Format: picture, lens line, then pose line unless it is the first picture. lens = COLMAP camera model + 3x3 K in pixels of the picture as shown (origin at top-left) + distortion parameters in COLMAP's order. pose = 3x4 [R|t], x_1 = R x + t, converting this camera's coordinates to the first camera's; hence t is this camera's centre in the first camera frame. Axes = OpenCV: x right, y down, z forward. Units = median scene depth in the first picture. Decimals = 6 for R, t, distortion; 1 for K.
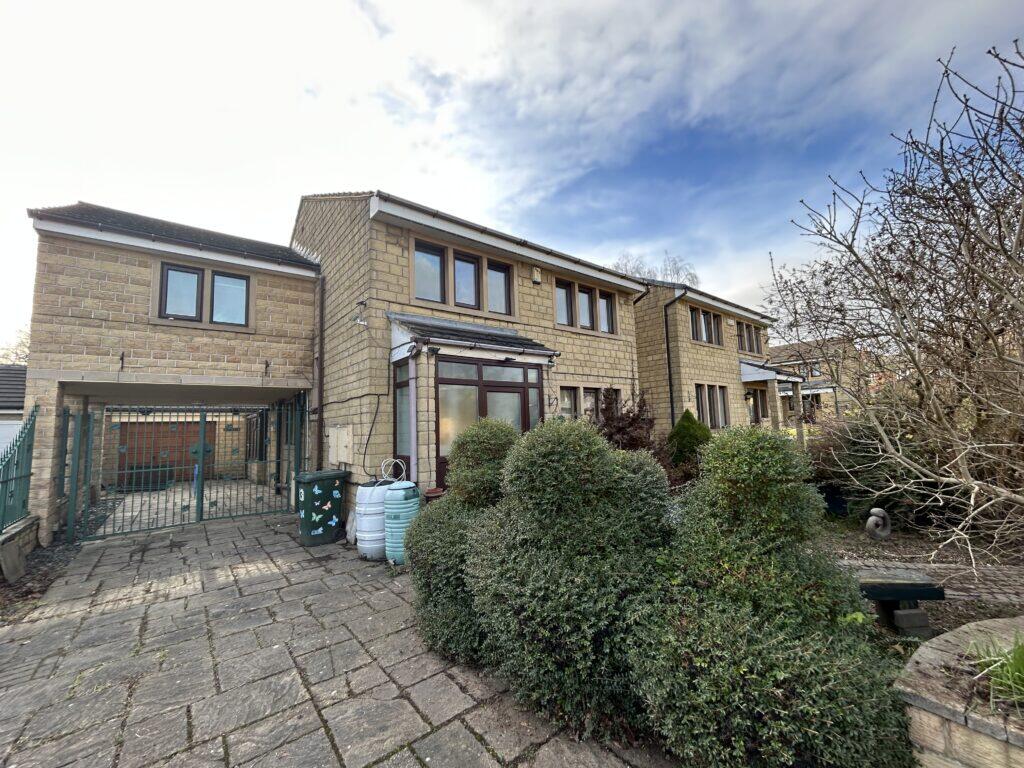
lens RADIAL K [[413.3, 0, 503.0], [0, 413.3, 386.8], [0, 0, 1]] dist [-0.000027, 0.000405]
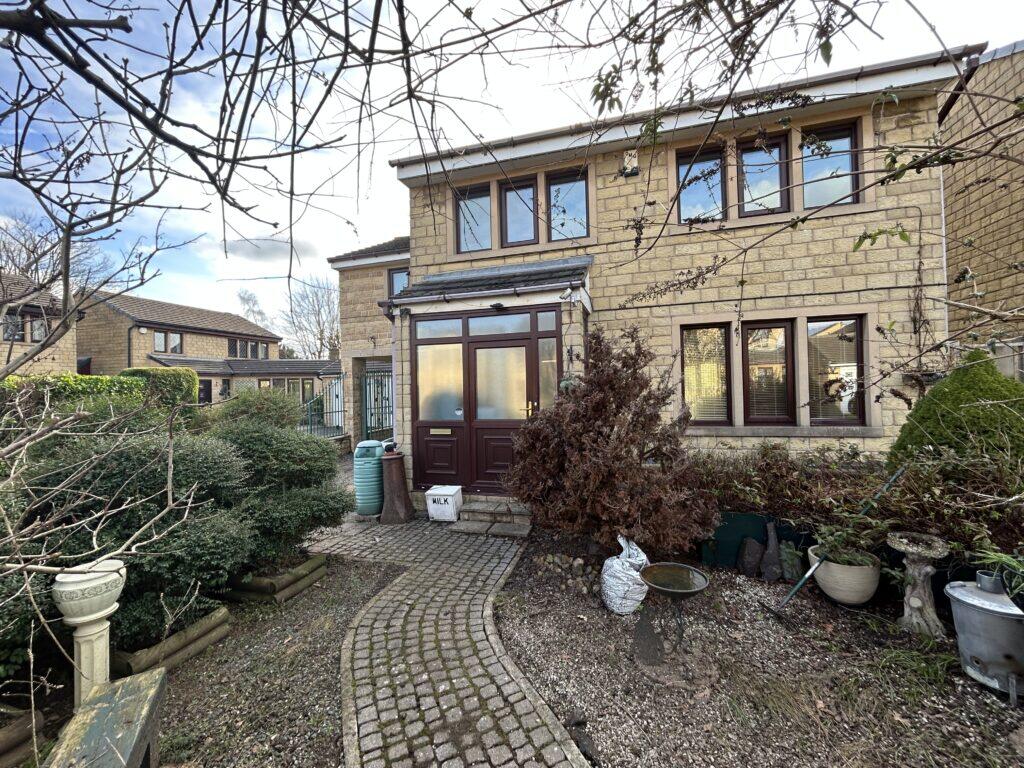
lens RADIAL K [[413.3, 0, 506.9], [0, 413.3, 382.4], [0, 0, 1]] dist [-0.000027, 0.000405]
pose [[0.576409, 0.007290, -0.817129, 0.656287], [0.084936, 0.994010, 0.068782, 0.025861], [0.812735, -0.109050, 0.572337, 0.535237]]
